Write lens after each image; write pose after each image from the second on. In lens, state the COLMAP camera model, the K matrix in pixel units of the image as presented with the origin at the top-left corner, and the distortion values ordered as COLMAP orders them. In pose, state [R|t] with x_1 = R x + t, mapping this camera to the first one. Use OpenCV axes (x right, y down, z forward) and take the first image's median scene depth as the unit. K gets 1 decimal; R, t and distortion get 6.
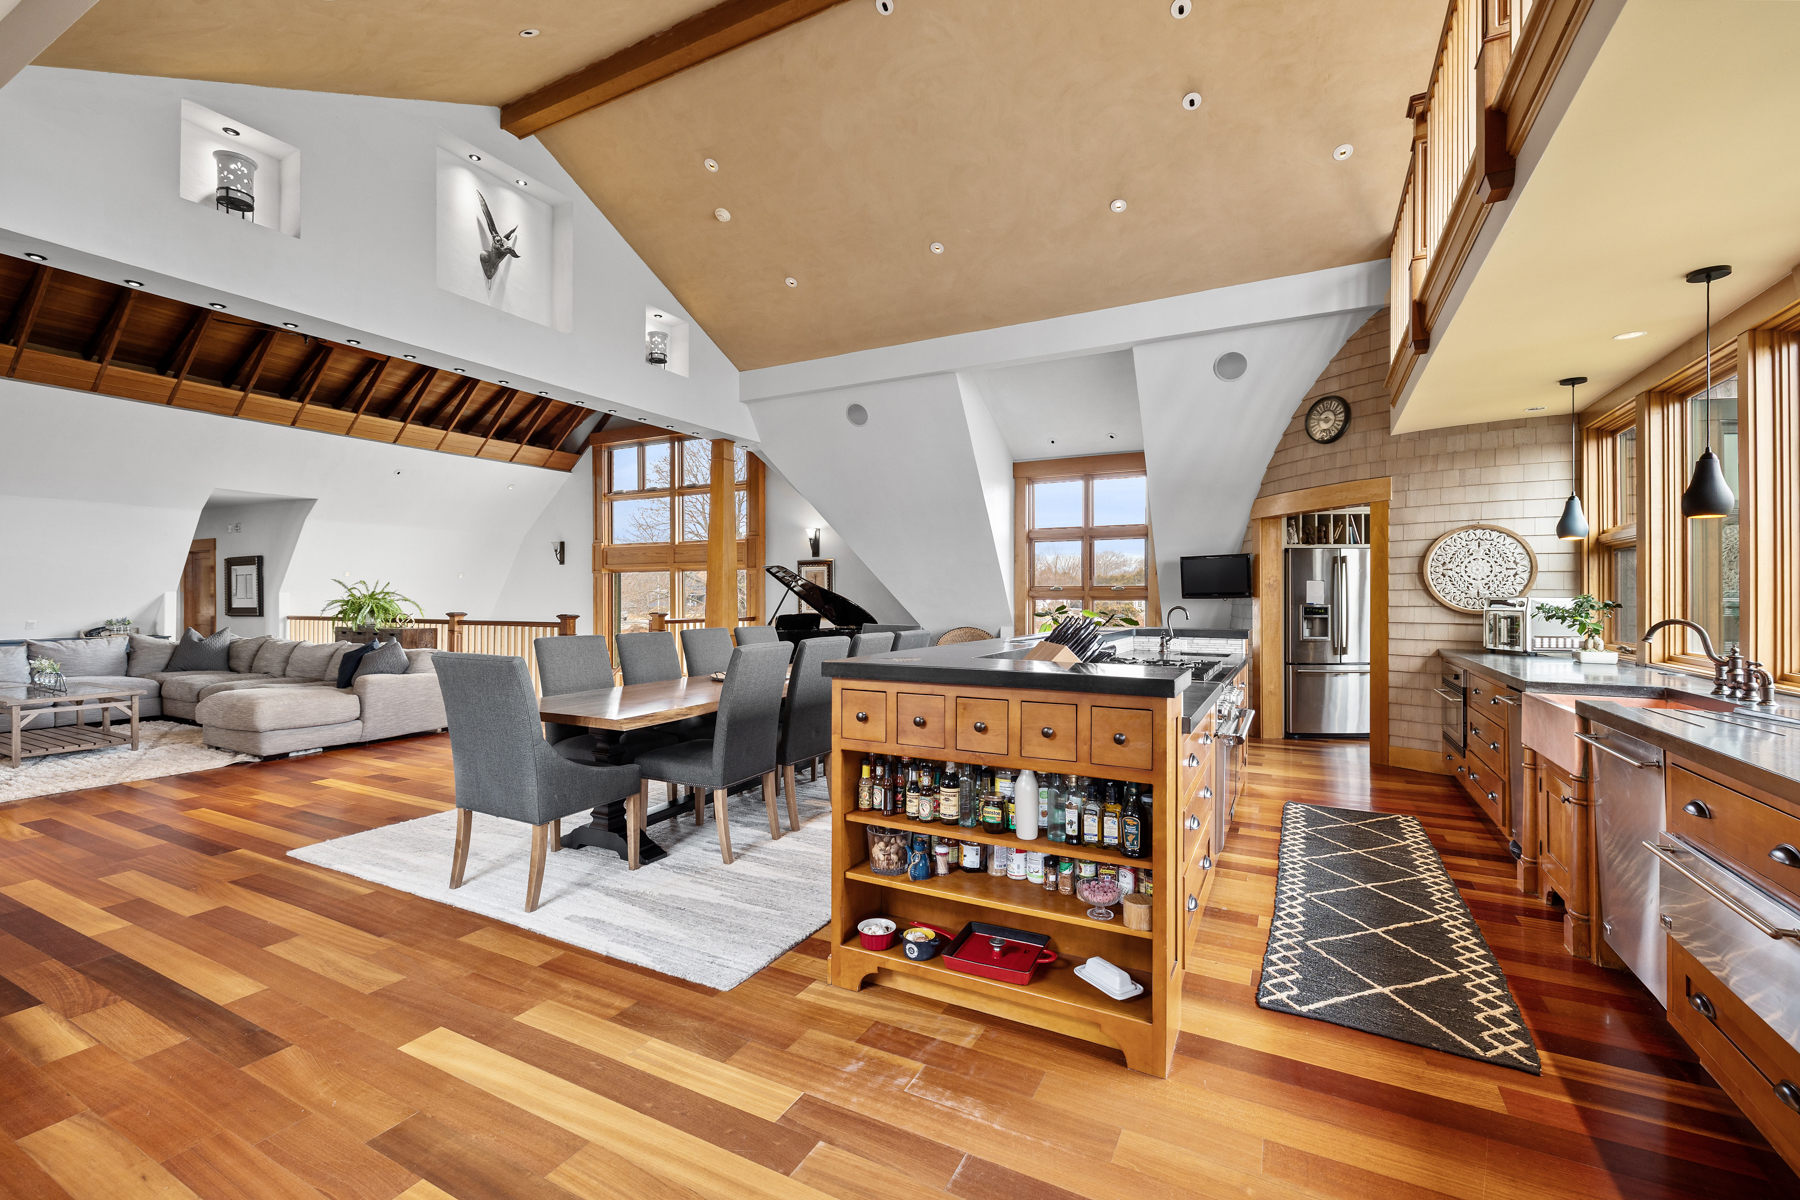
lens RADIAL K [[769.1, 0, 890.3], [0, 769.1, 596.5], [0, 0, 1]] dist [0.001017, 0.000984]
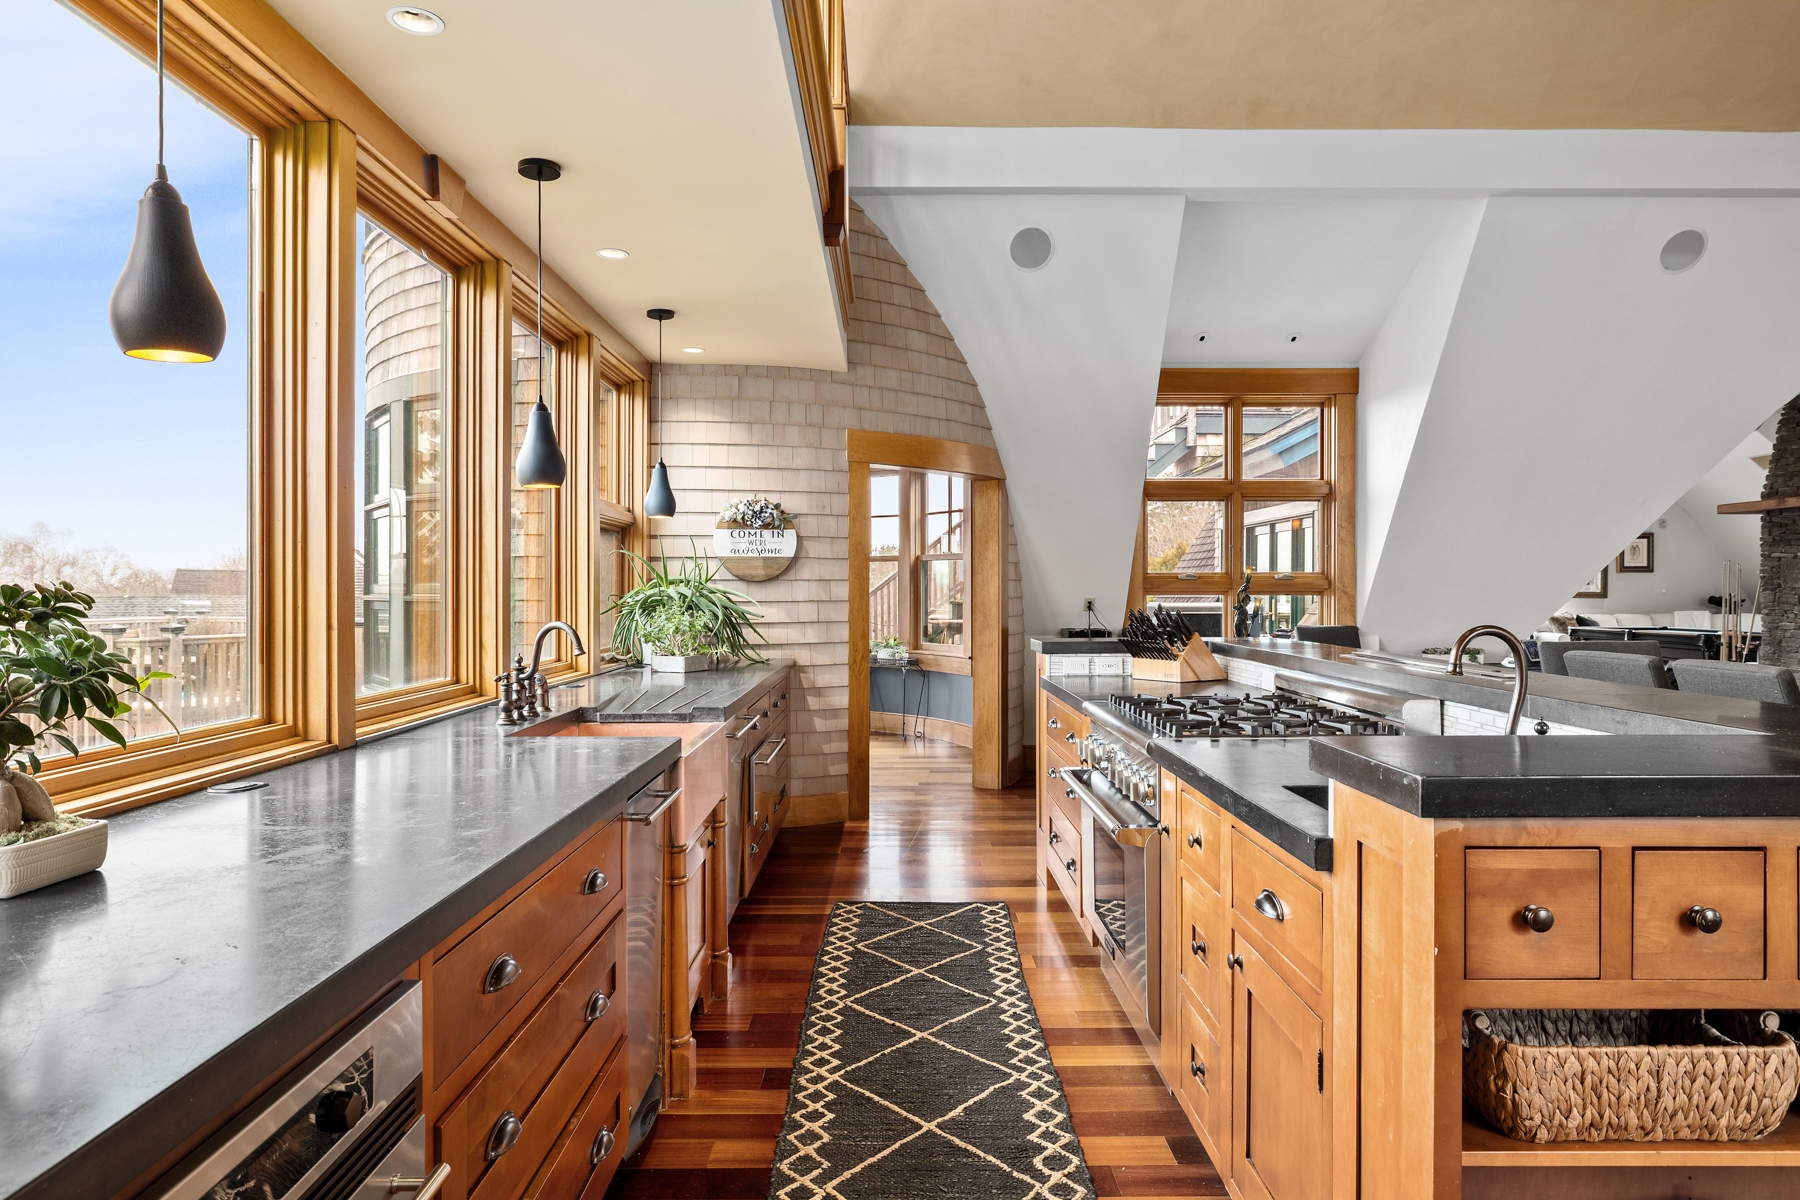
lens RADIAL K [[1093.7, 0, 903.7], [0, 1093.7, 596.0], [0, 0, 1]] dist [-0.004756, -0.000945]
pose [[-0.877992, 0.006976, -0.478625, 1.157997], [0.003884, 0.999965, 0.007449, -0.001762], [0.478660, 0.004681, -0.877988, 1.947755]]
